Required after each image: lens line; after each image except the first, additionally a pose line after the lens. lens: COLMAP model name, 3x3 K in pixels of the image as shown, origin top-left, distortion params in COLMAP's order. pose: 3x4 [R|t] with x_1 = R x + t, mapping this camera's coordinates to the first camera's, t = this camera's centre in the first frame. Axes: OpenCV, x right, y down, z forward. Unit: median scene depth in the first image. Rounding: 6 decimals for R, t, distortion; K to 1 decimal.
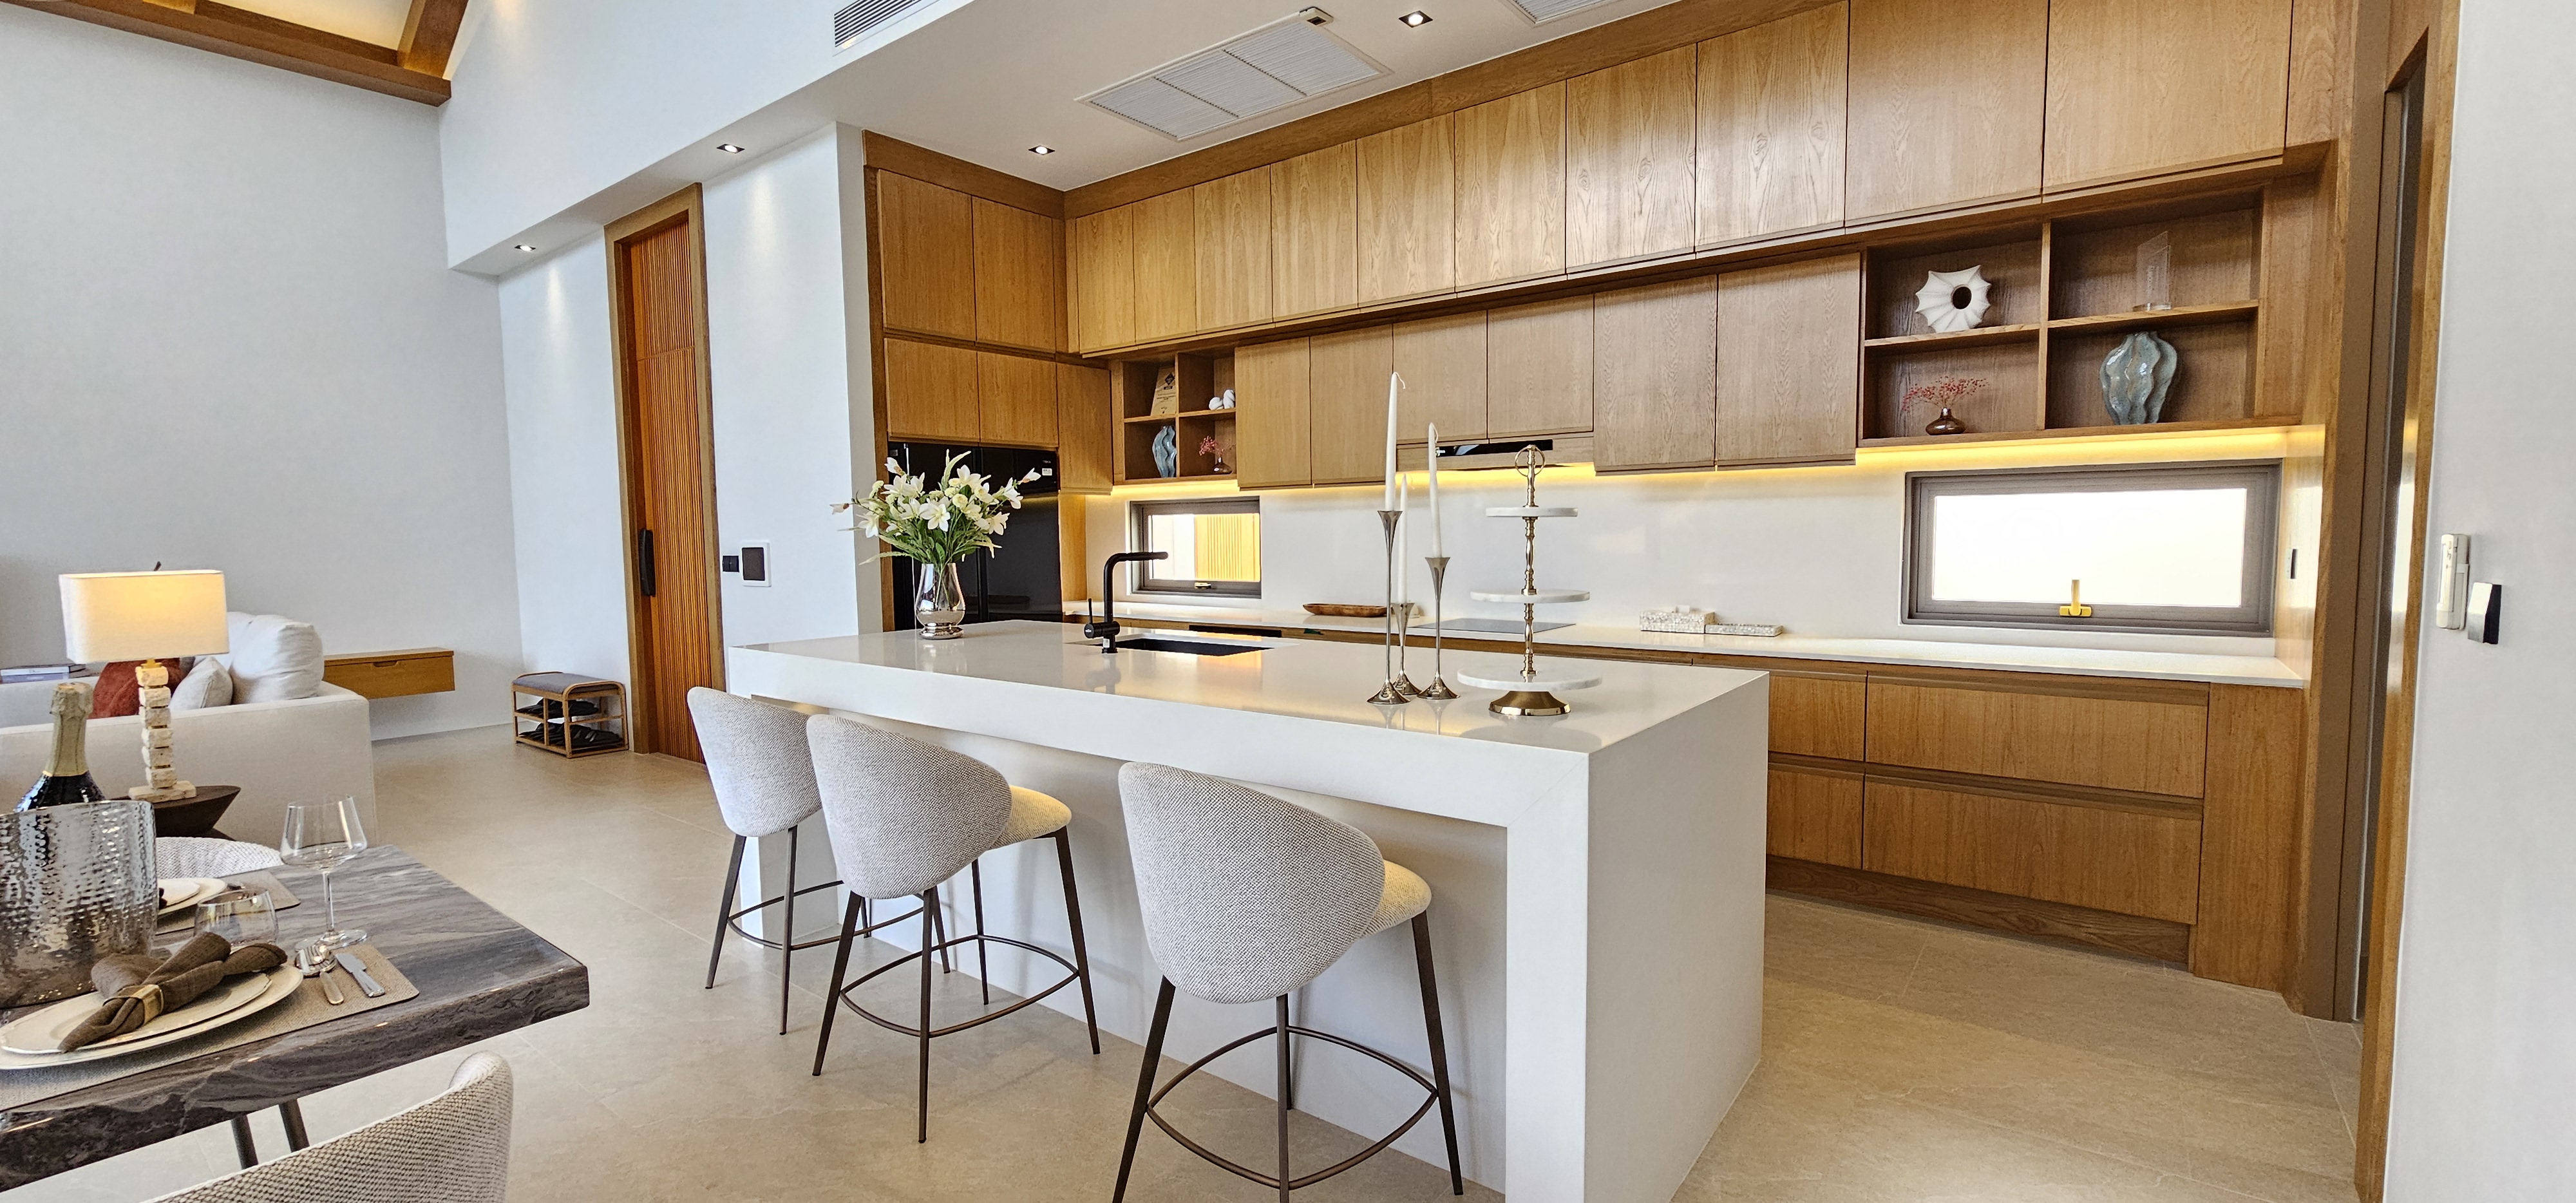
lens RADIAL K [[1050.9, 0, 1296.0], [0, 1050.9, 595.4], [0, 0, 1]] dist [-0.005564, 0.000099]
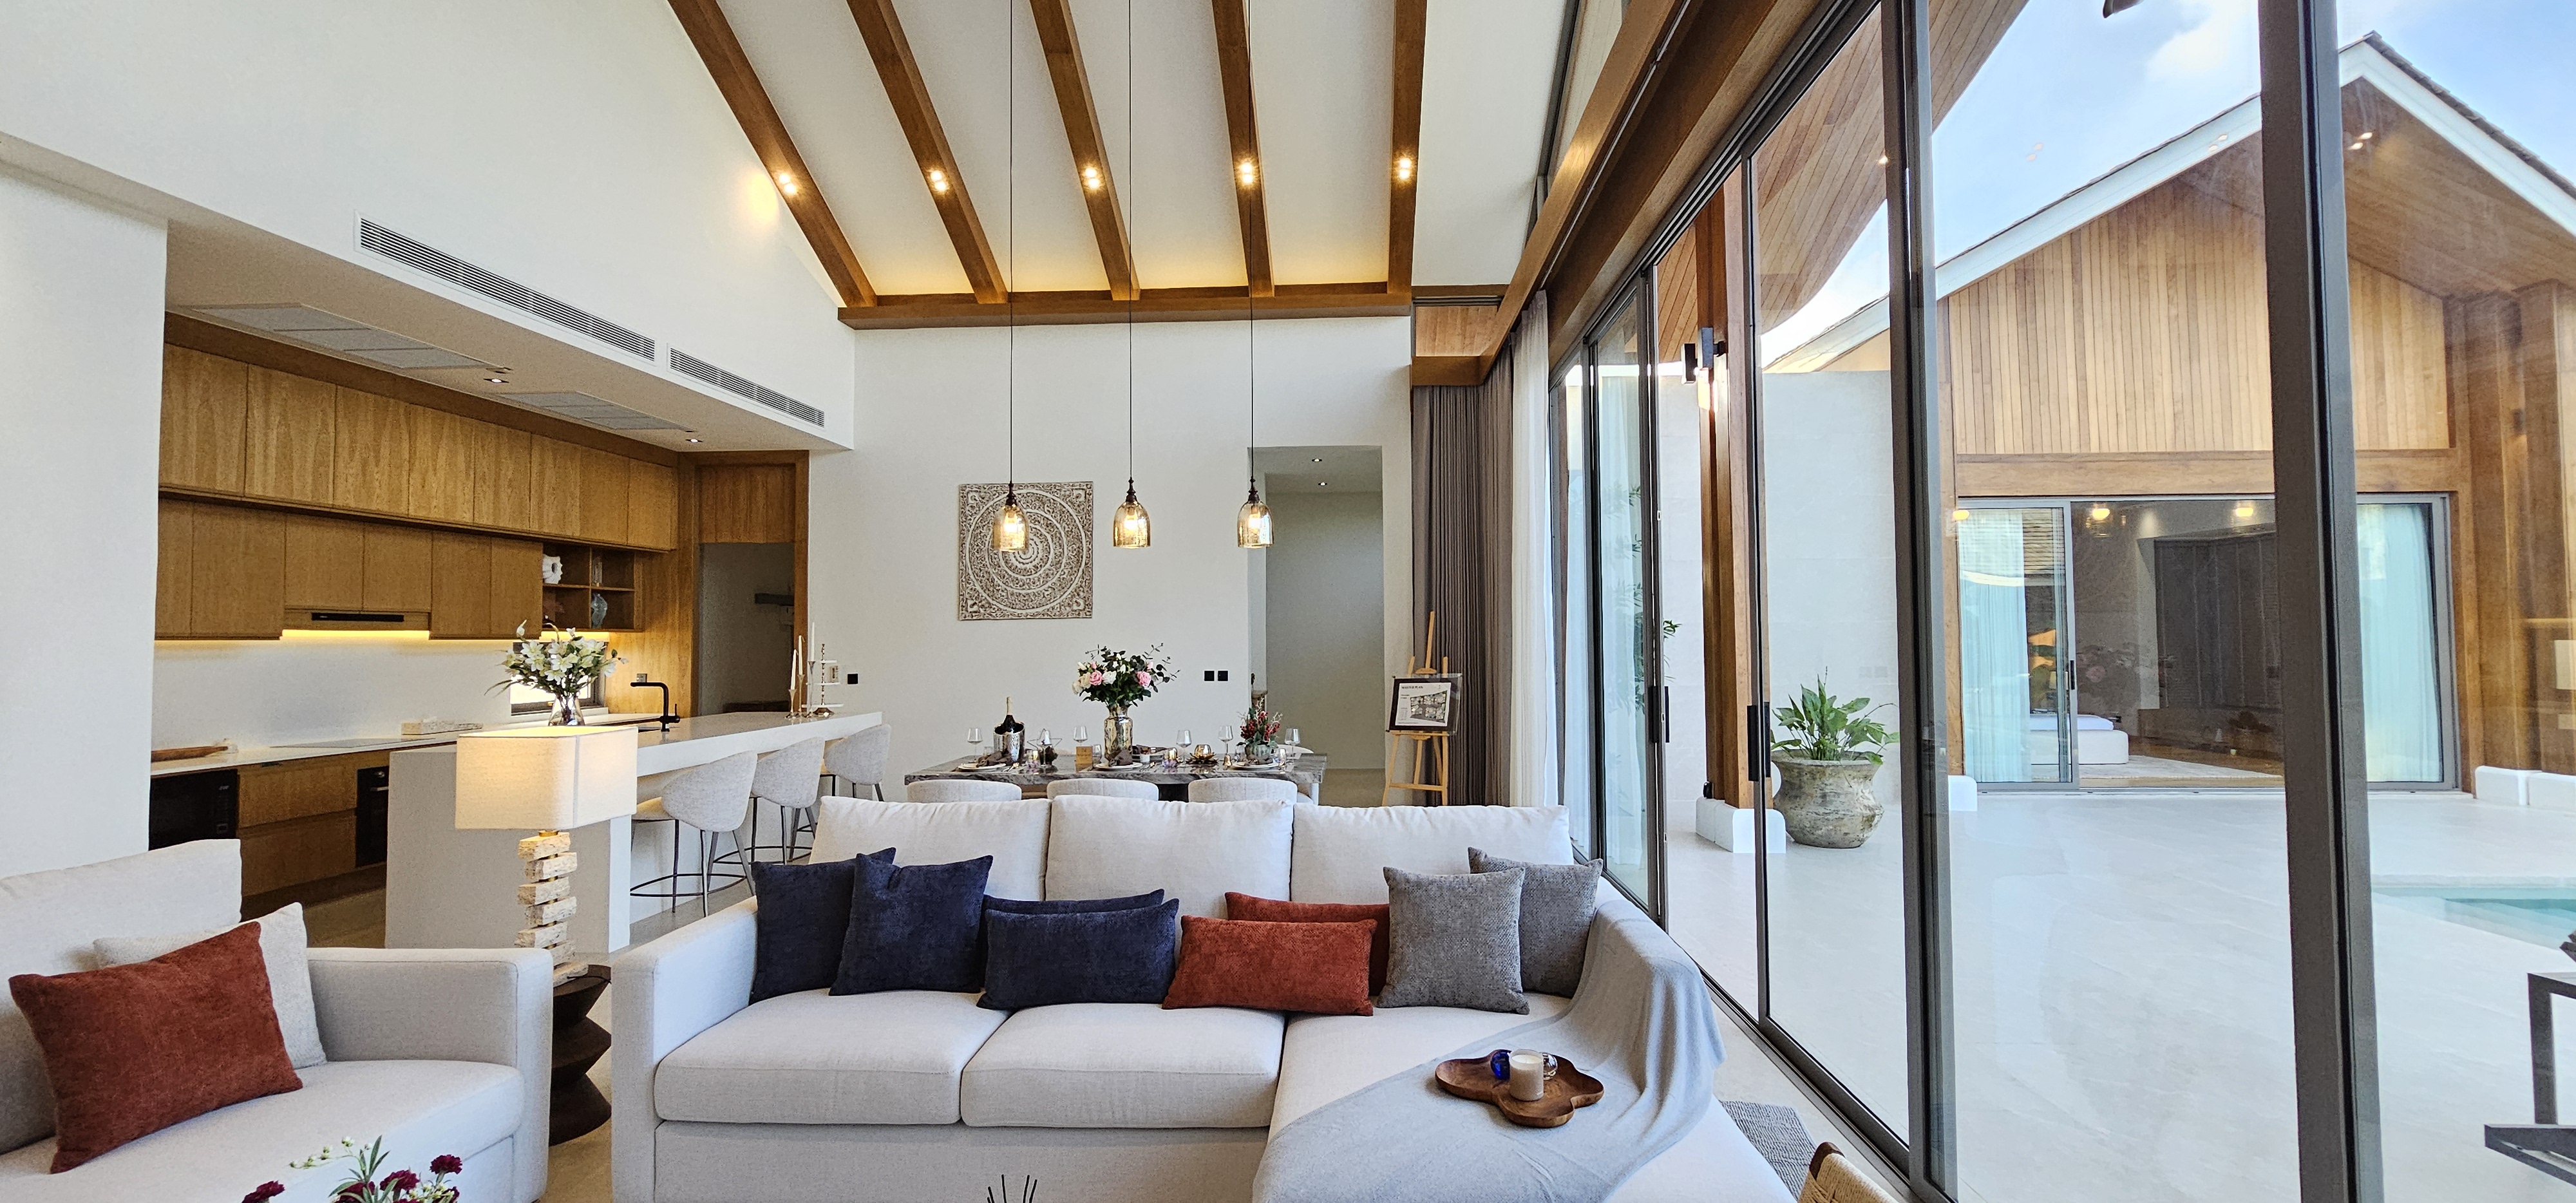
lens RADIAL K [[1050.9, 0, 1311.1], [0, 1050.9, 600.8], [0, 0, 1]] dist [-0.005564, 0.000099]
pose [[-0.567466, 0.051913, 0.821759, -1.605506], [0.072950, 0.997256, -0.012624, -0.046347], [-0.820159, 0.052784, -0.569695, 0.695832]]
